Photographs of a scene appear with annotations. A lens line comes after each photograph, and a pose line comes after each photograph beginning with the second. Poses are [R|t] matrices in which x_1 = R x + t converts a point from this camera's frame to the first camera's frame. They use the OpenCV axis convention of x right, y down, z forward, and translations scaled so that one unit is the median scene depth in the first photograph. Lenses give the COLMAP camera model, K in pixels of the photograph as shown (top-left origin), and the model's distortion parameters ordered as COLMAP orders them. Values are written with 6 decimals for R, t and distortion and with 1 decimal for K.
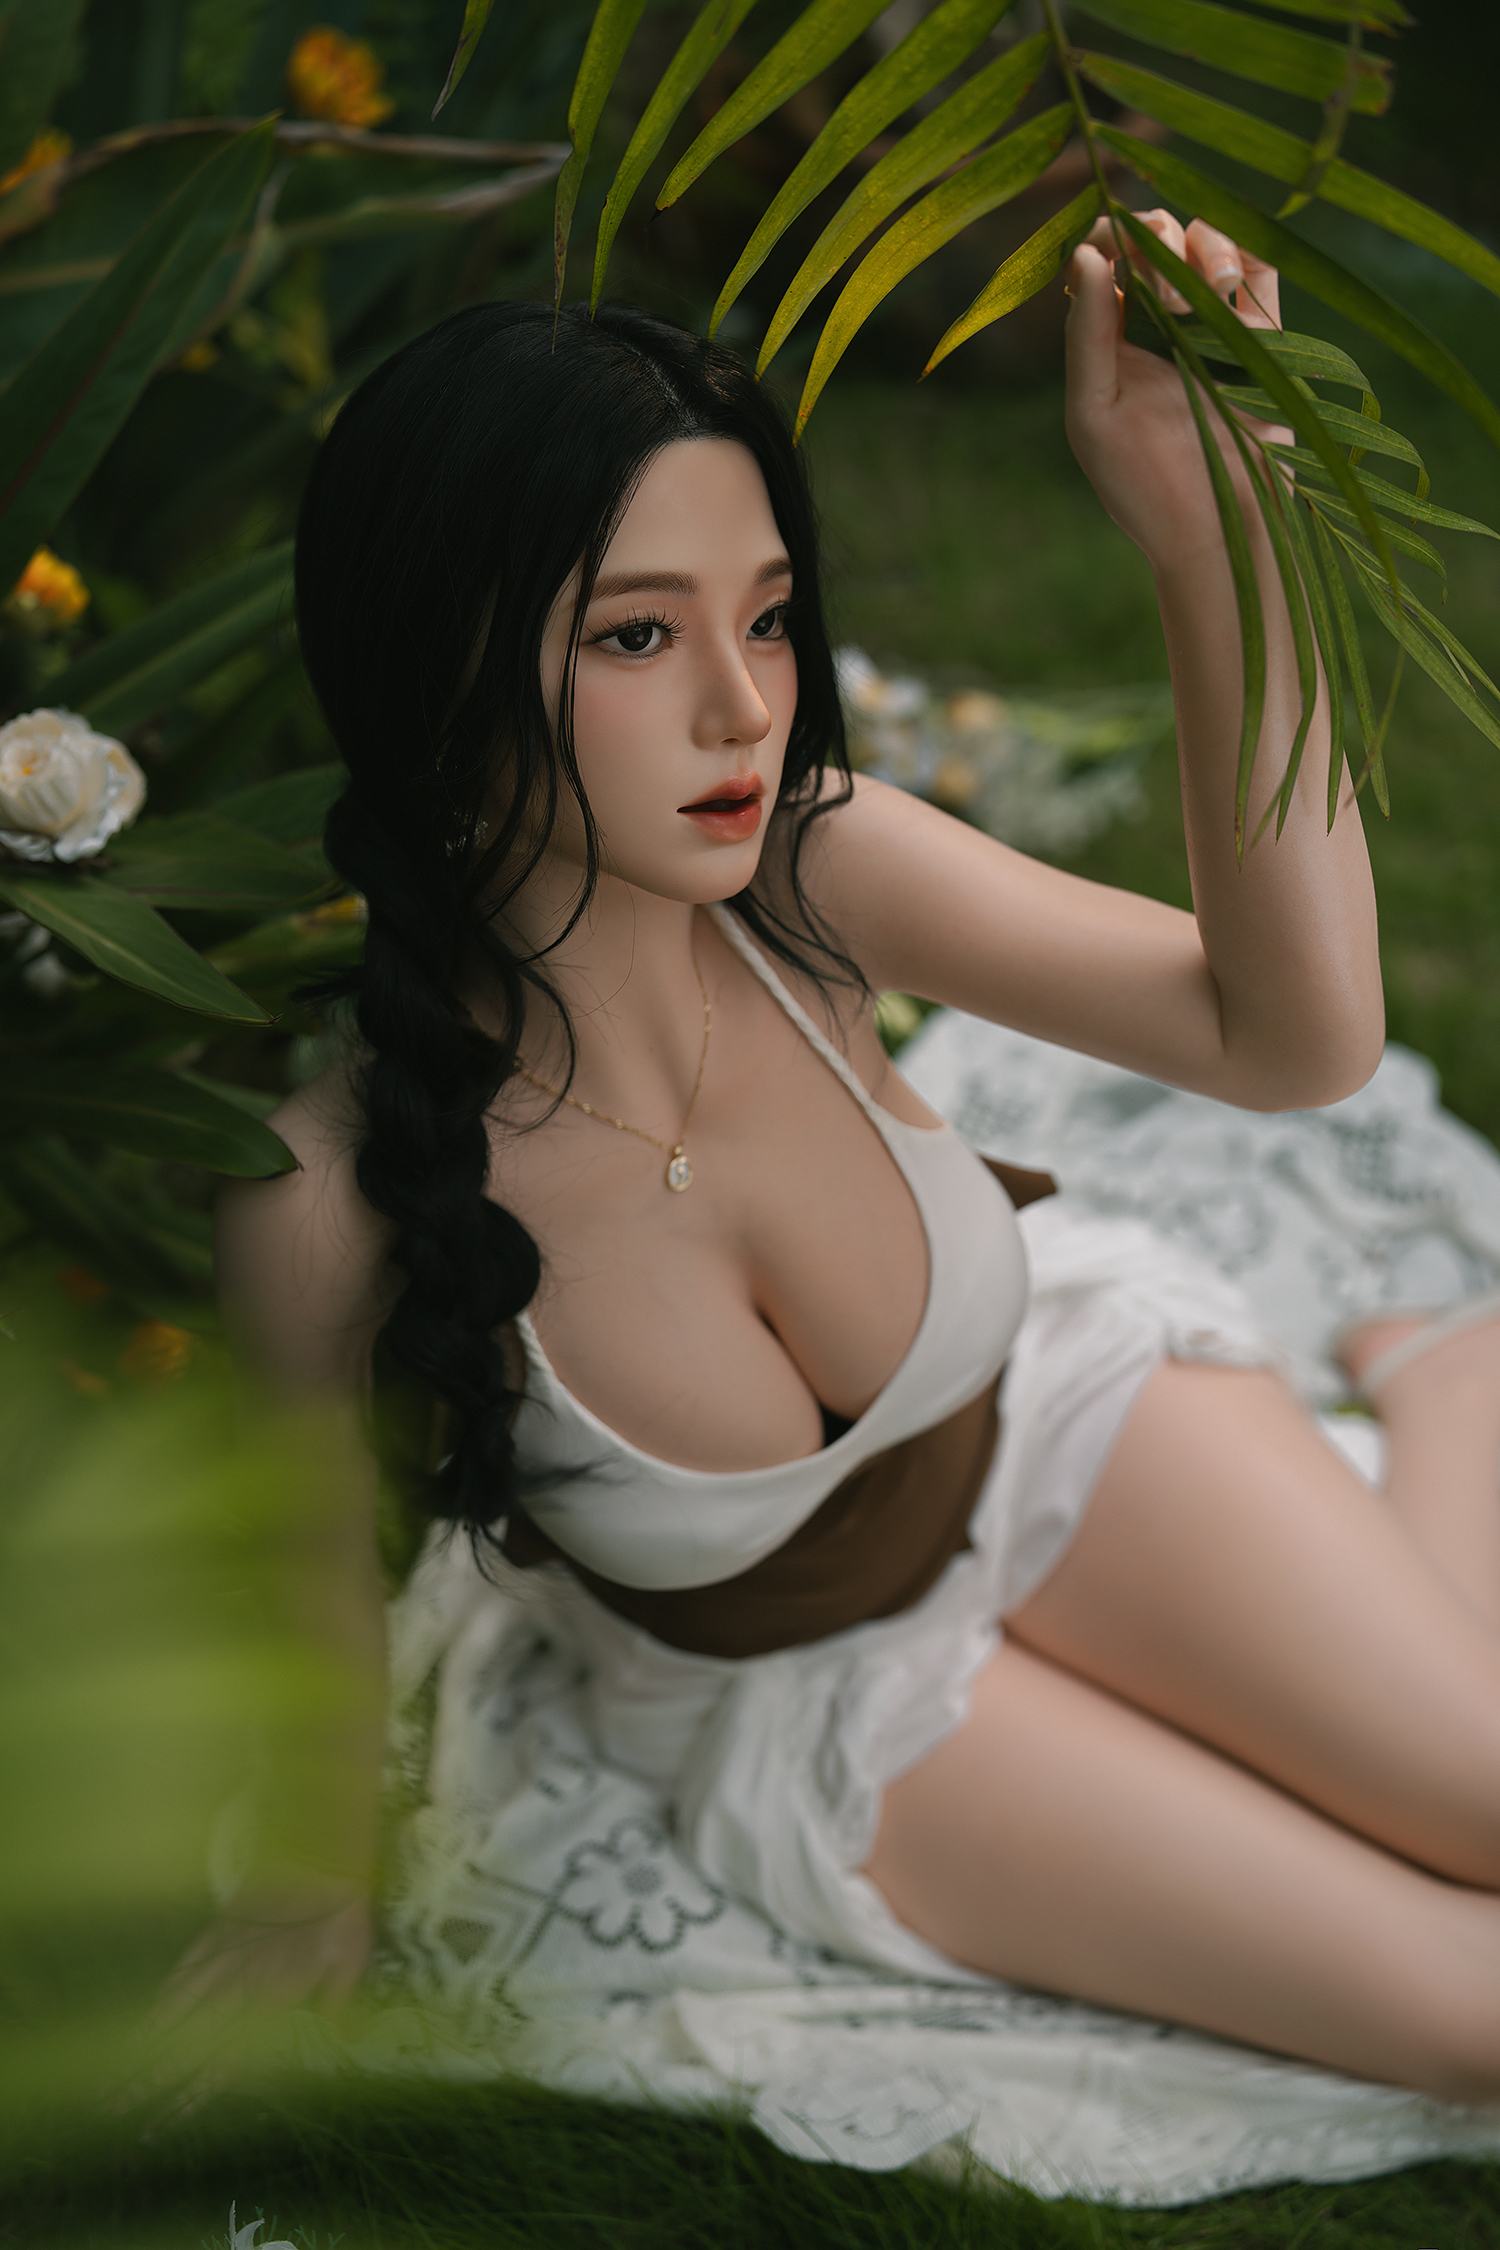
lens RADIAL K [[3172.3, 0, 750.0], [0, 3172.3, 1125.0], [0, 0, 1]] dist [-0.008343, 1.049916]
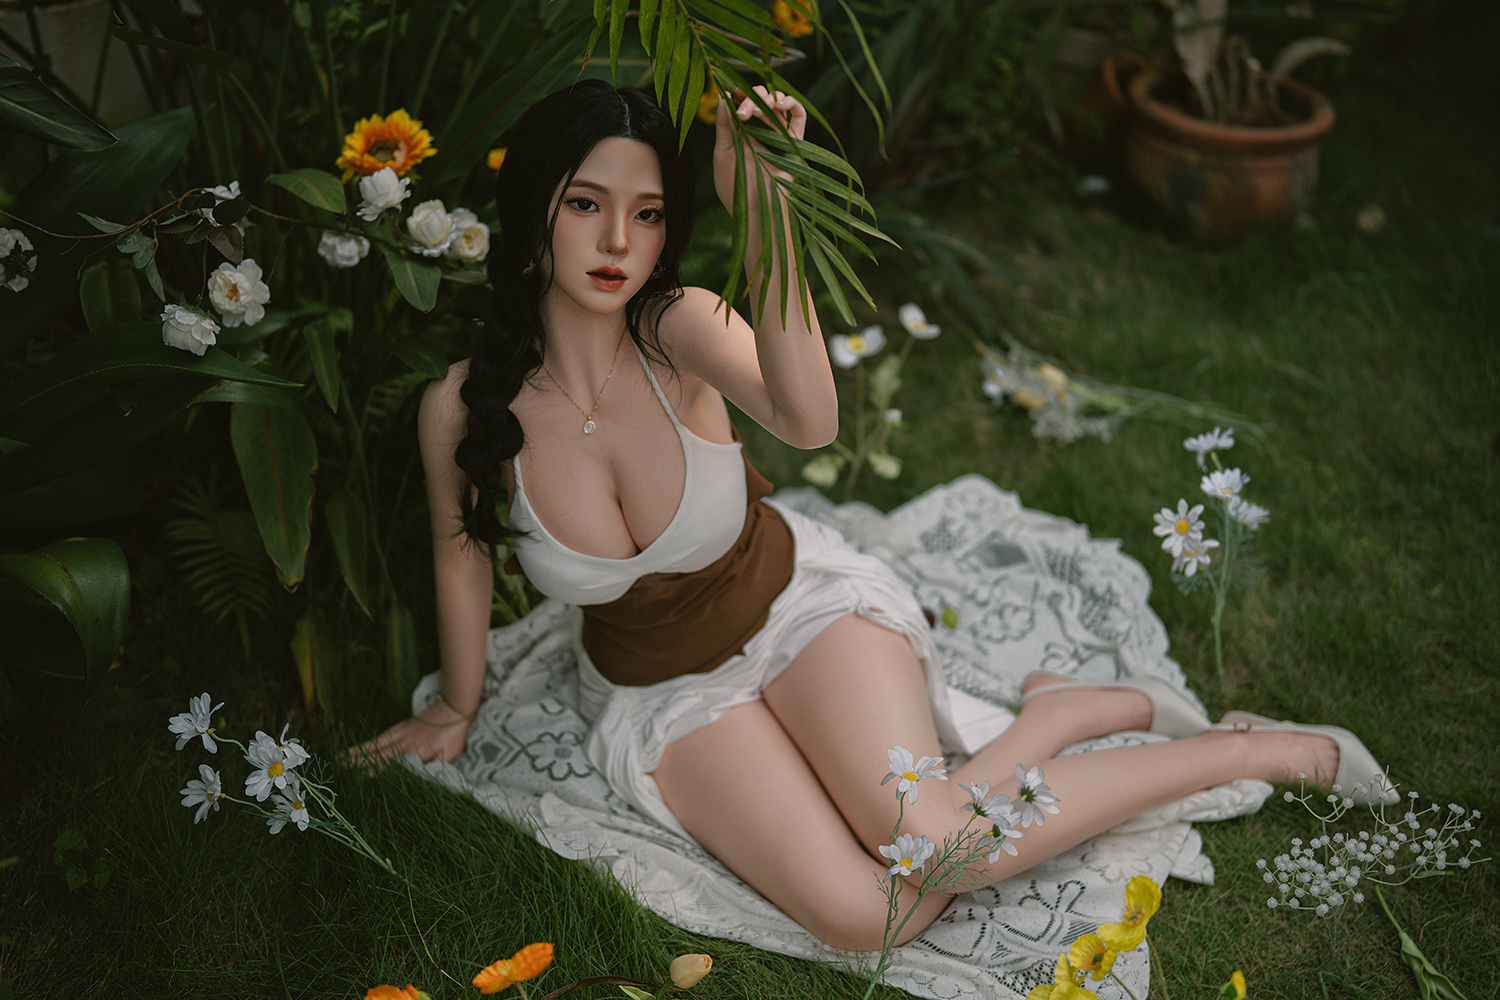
lens RADIAL K [[2114.9, 0, 750.0], [0, 2114.9, 500.0], [0, 0, 1]] dist [-0.008343, 1.049916]
pose [[0.899456, 0.267802, -0.345340, 0.722938], [-0.301043, 0.952528, -0.045421, 0.113517], [0.316782, 0.144817, 0.937378, -0.546743]]
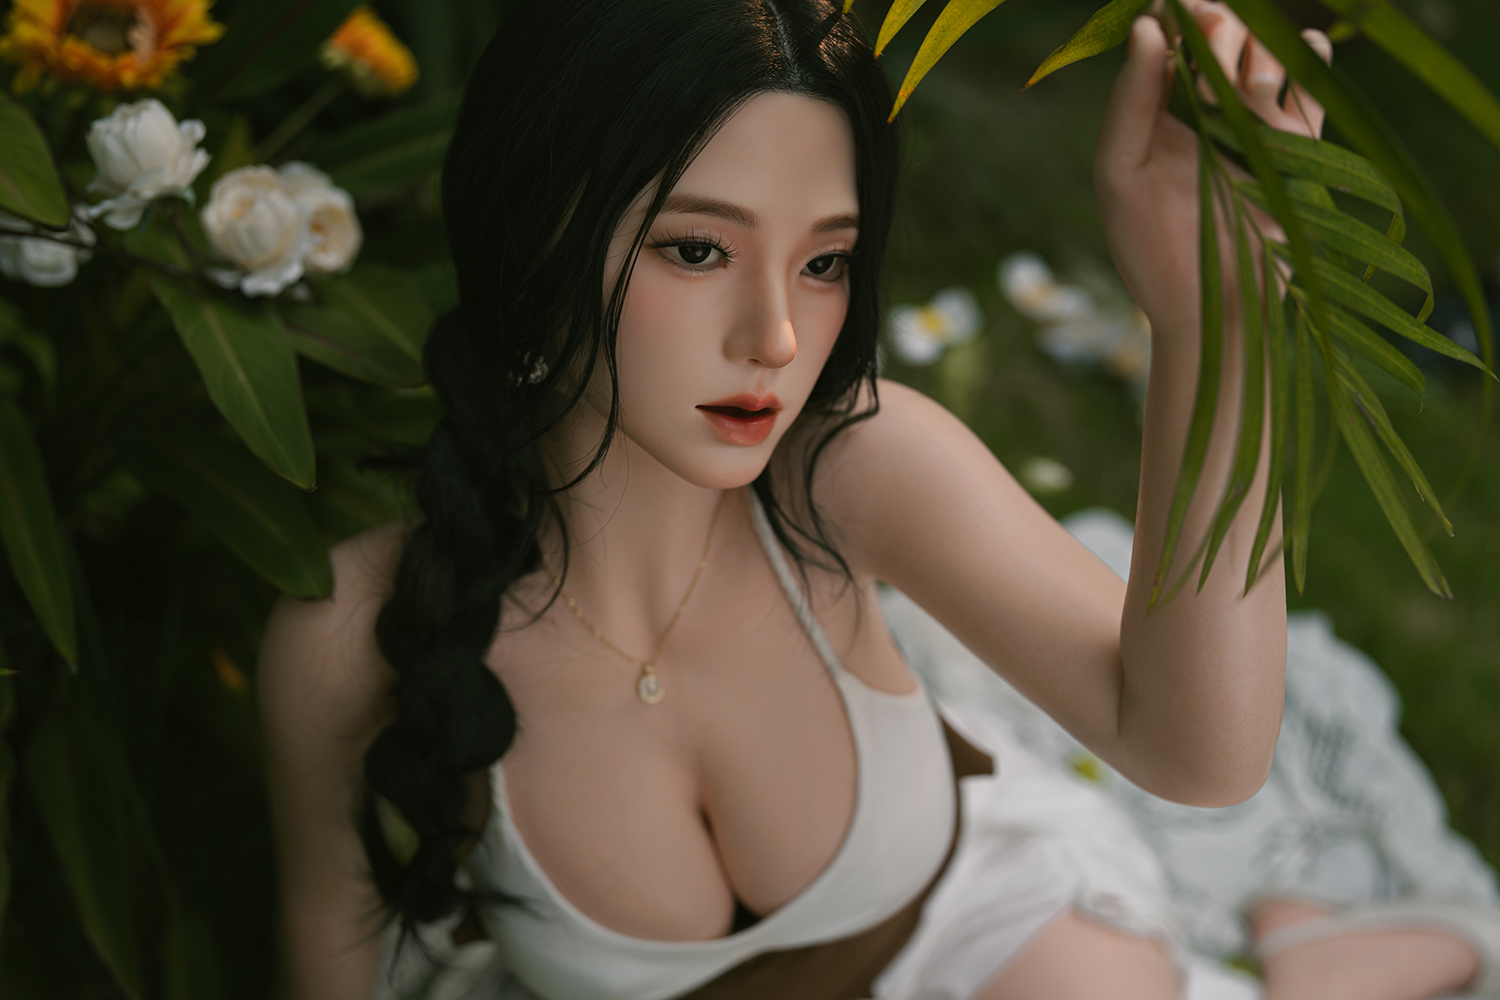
lens RADIAL K [[2114.9, 0, 750.0], [0, 2114.9, 500.0], [0, 0, 1]] dist [-0.008343, 1.049916]
pose [[0.953051, 0.274267, -0.128343, 0.097937], [-0.271263, 0.961646, 0.040672, -0.098709], [0.134575, -0.003948, 0.990896, 0.241727]]
